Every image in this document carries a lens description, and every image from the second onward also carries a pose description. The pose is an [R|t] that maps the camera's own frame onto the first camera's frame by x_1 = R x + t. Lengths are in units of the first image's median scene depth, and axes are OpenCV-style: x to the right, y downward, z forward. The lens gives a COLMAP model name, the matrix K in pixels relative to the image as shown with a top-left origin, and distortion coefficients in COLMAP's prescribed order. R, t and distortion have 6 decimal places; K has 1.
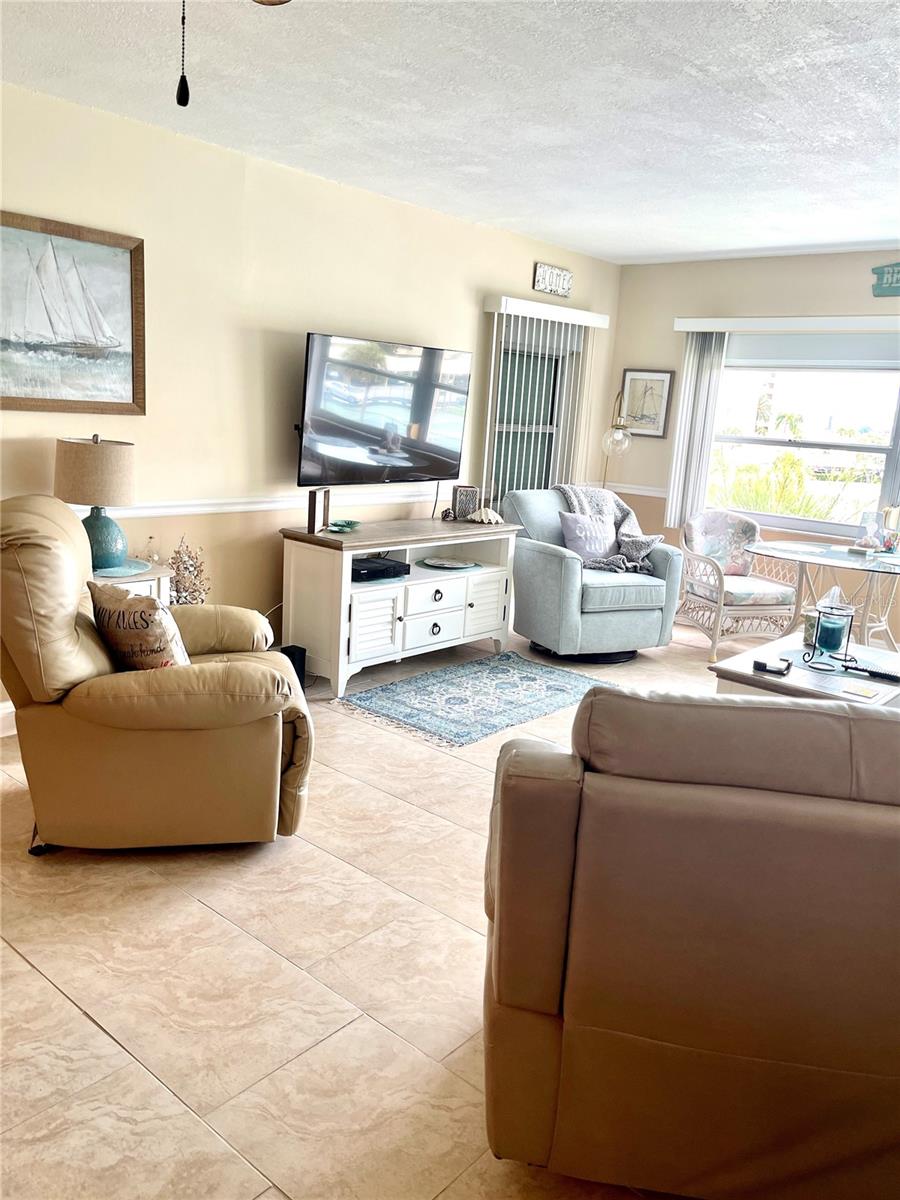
lens RADIAL K [[907.7, 0, 458.4], [0, 907.7, 602.8], [0, 0, 1]] dist [0.029932, -0.002270]
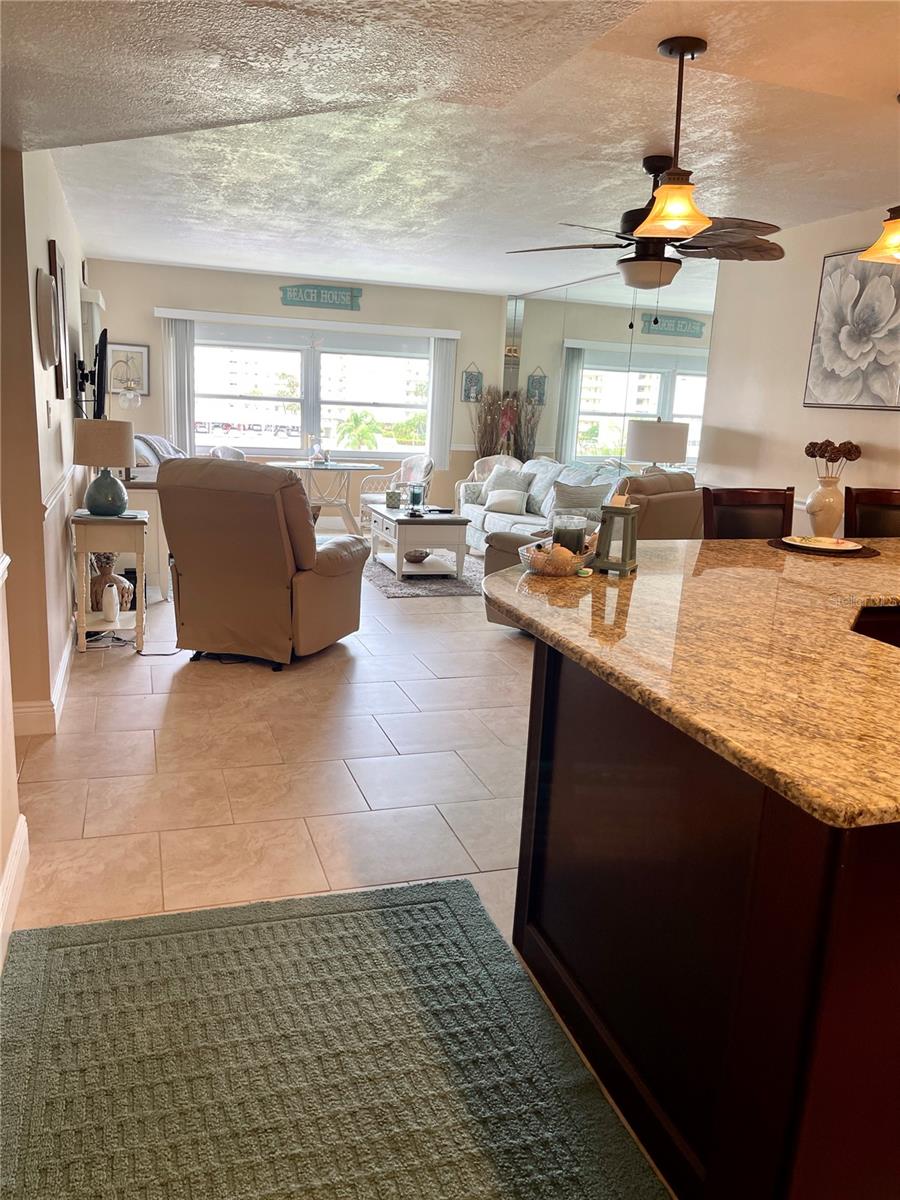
lens RADIAL K [[907.7, 0, 458.4], [0, 907.7, 602.8], [0, 0, 1]] dist [0.029932, -0.002270]
pose [[0.504852, -0.225478, 0.833237, -0.821389], [0.170501, 0.972312, 0.159808, -0.026414], [-0.846199, 0.061388, 0.529318, -0.078268]]
